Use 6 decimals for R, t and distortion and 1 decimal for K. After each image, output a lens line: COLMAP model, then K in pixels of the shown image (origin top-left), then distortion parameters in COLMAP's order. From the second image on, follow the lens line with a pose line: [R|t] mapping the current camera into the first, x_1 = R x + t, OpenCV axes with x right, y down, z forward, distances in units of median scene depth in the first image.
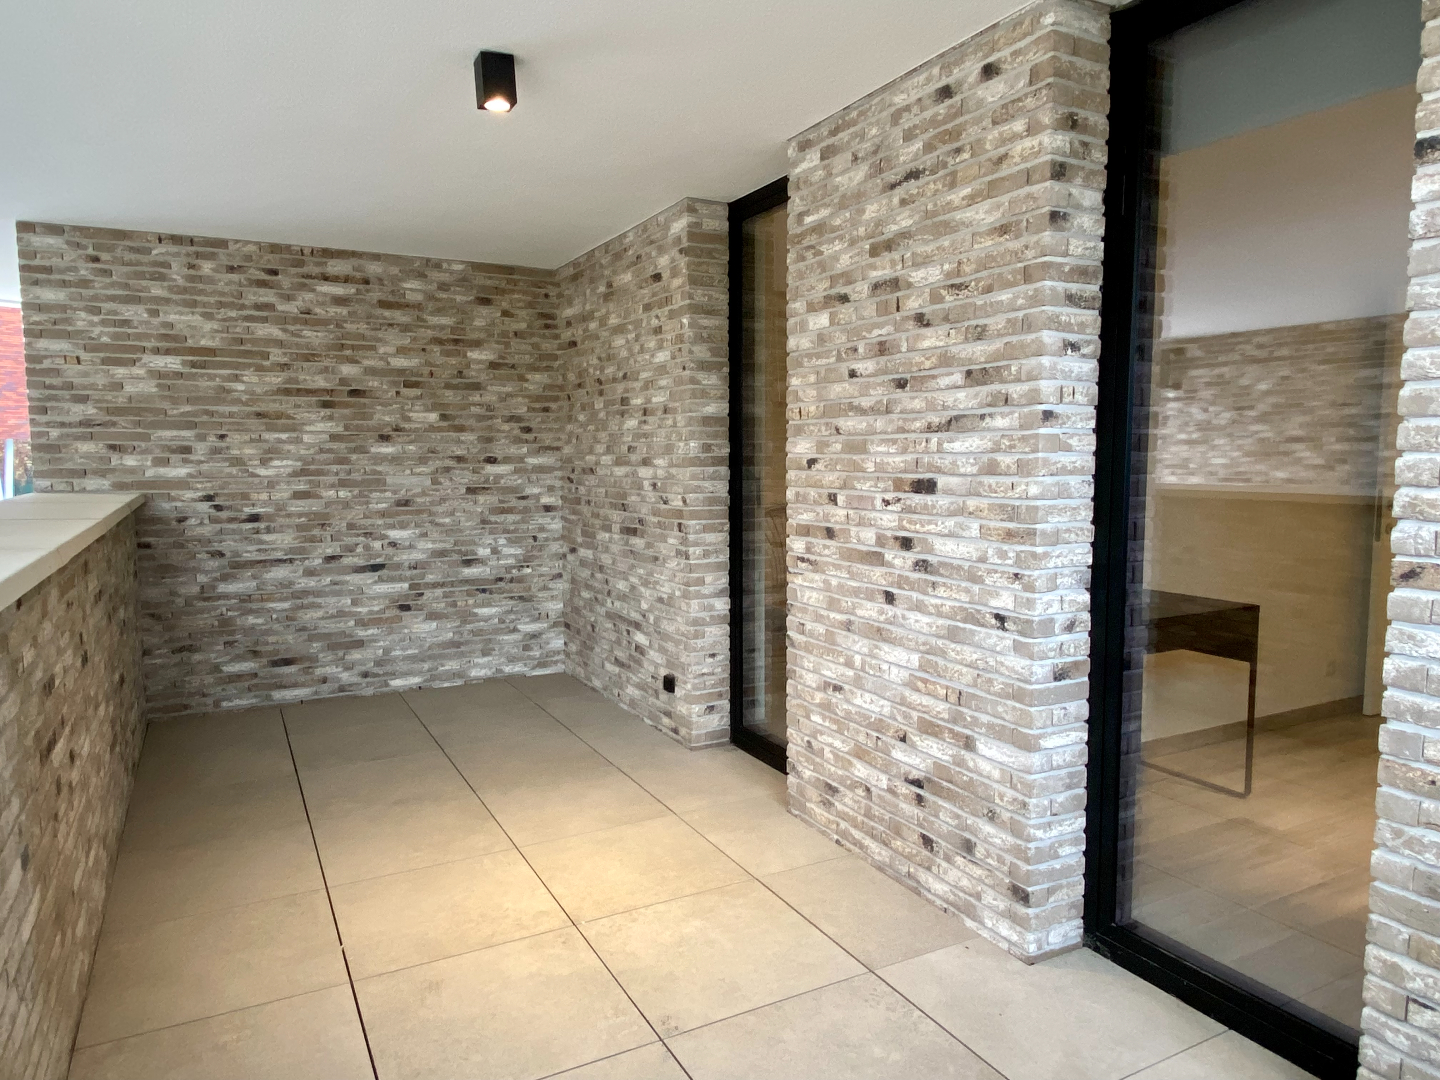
lens RADIAL K [[961.3, 0, 726.1], [0, 961.3, 539.1], [0, 0, 1]] dist [0.112484, -0.150400]
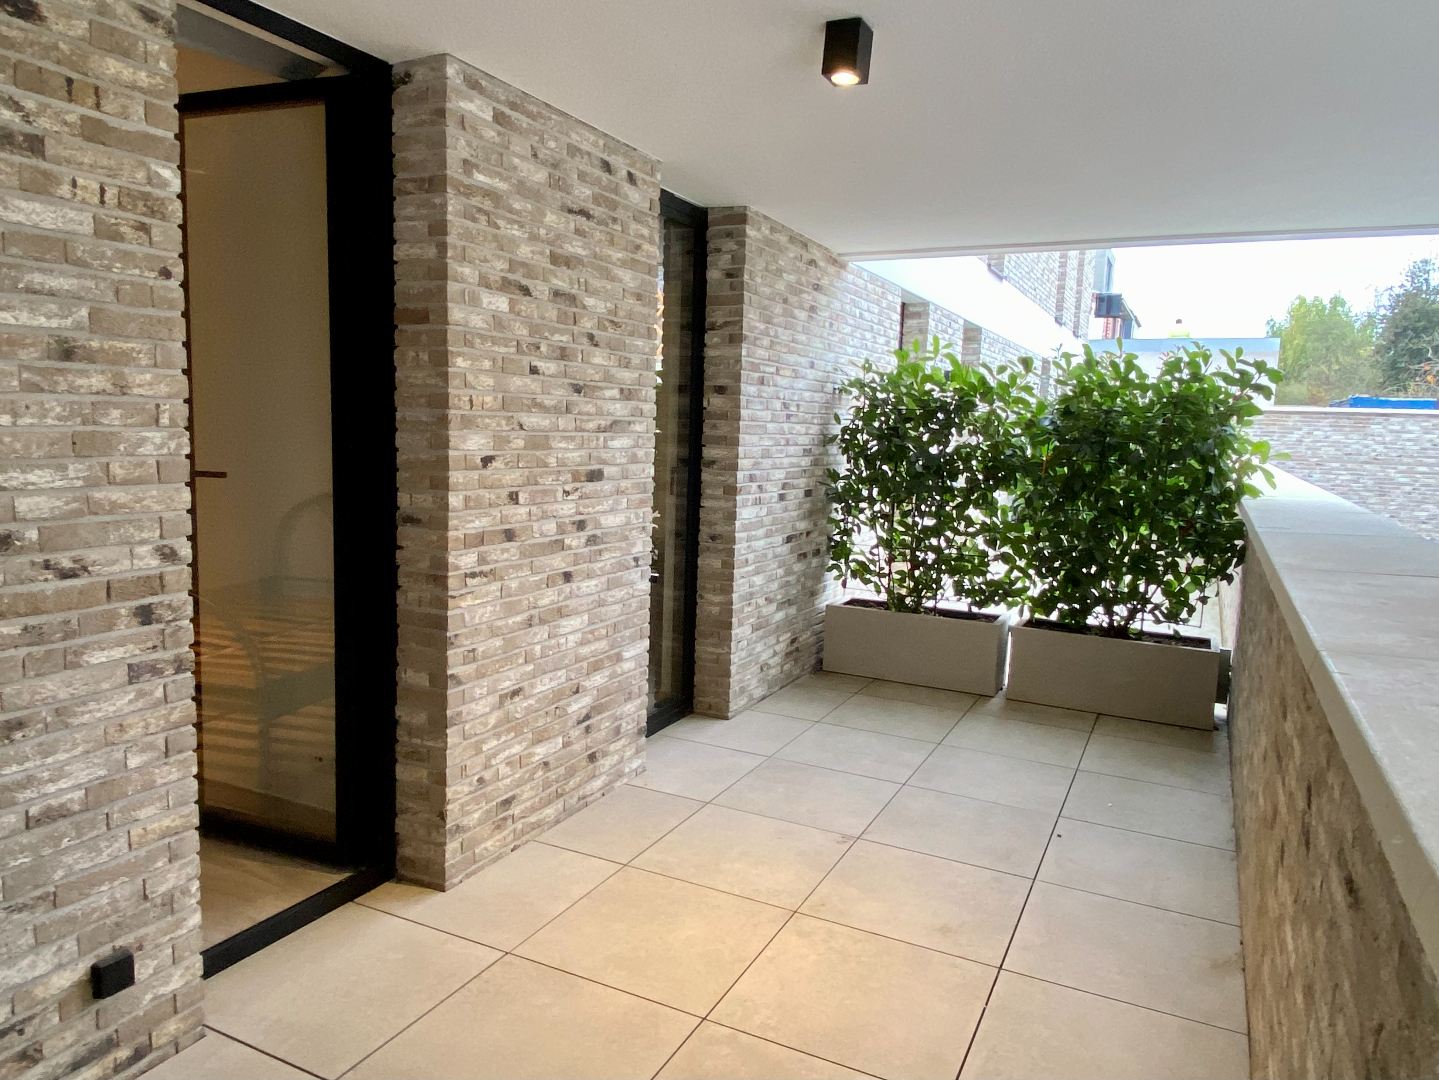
lens RADIAL K [[960.6, 0, 725.6], [0, 960.6, 539.1], [0, 0, 1]] dist [0.112484, -0.150400]
pose [[-0.591274, -0.109467, 0.799007, -0.832040], [0.044437, 0.984818, 0.167808, -0.162949], [-0.805246, 0.134726, -0.577432, 1.486366]]
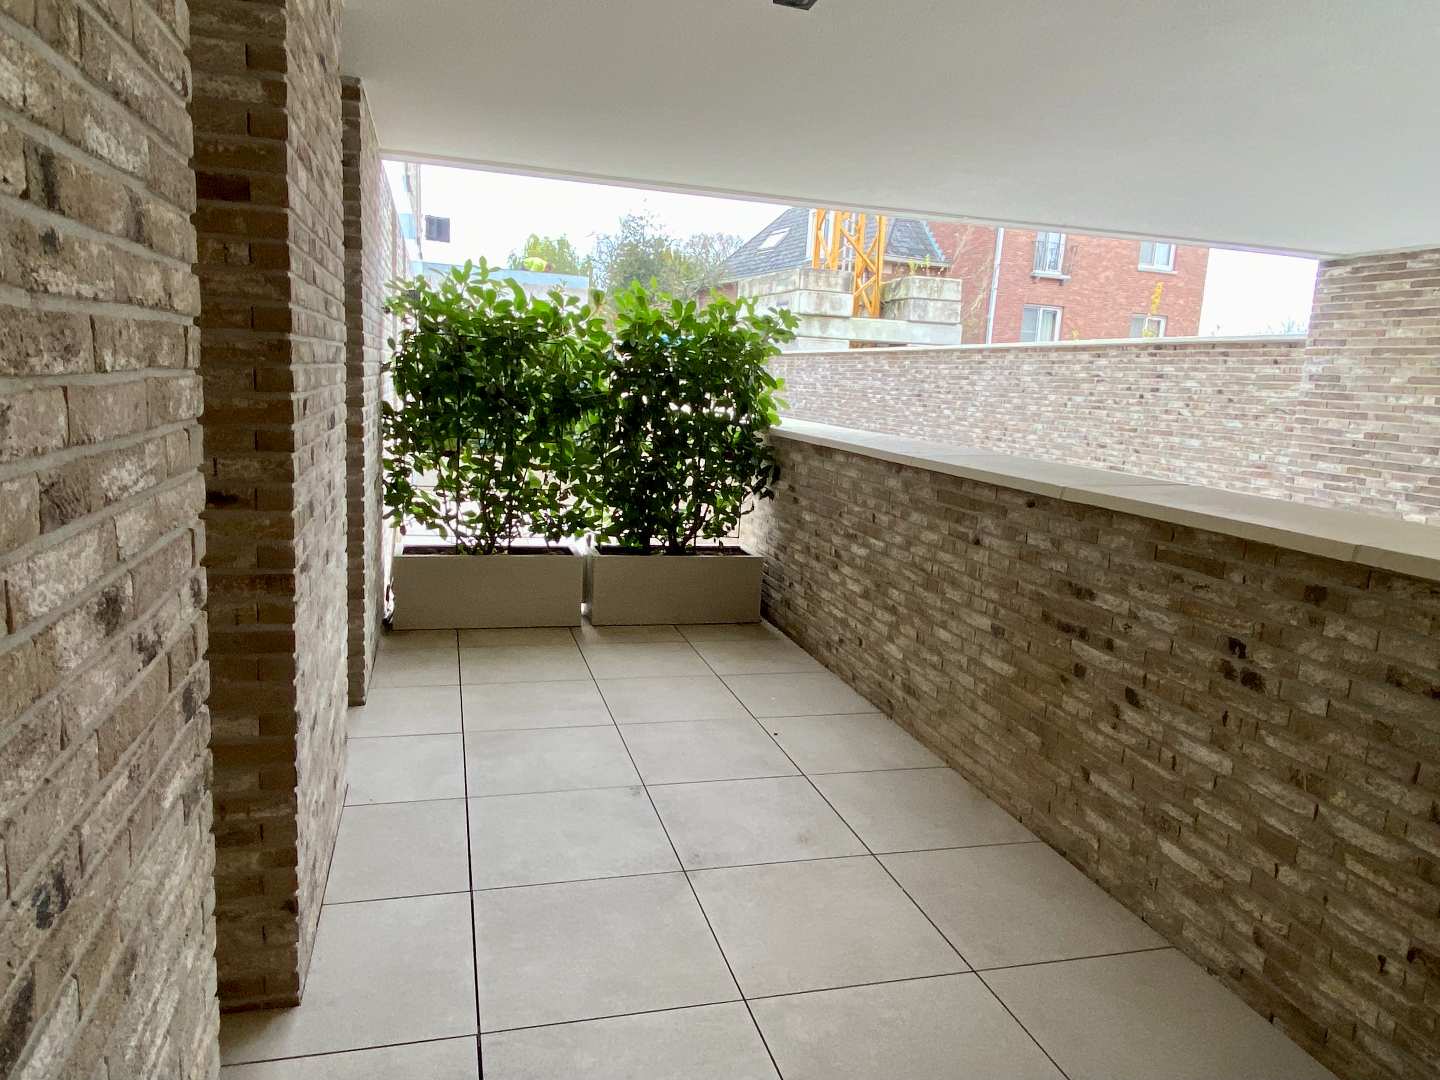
lens RADIAL K [[961.3, 0, 726.1], [0, 961.3, 539.1], [0, 0, 1]] dist [0.112484, -0.150400]
pose [[-0.977176, -0.079705, 0.196912, -0.341609], [-0.028184, 0.967392, 0.251710, -0.180129], [-0.210554, 0.240415, -0.947559, 1.725132]]
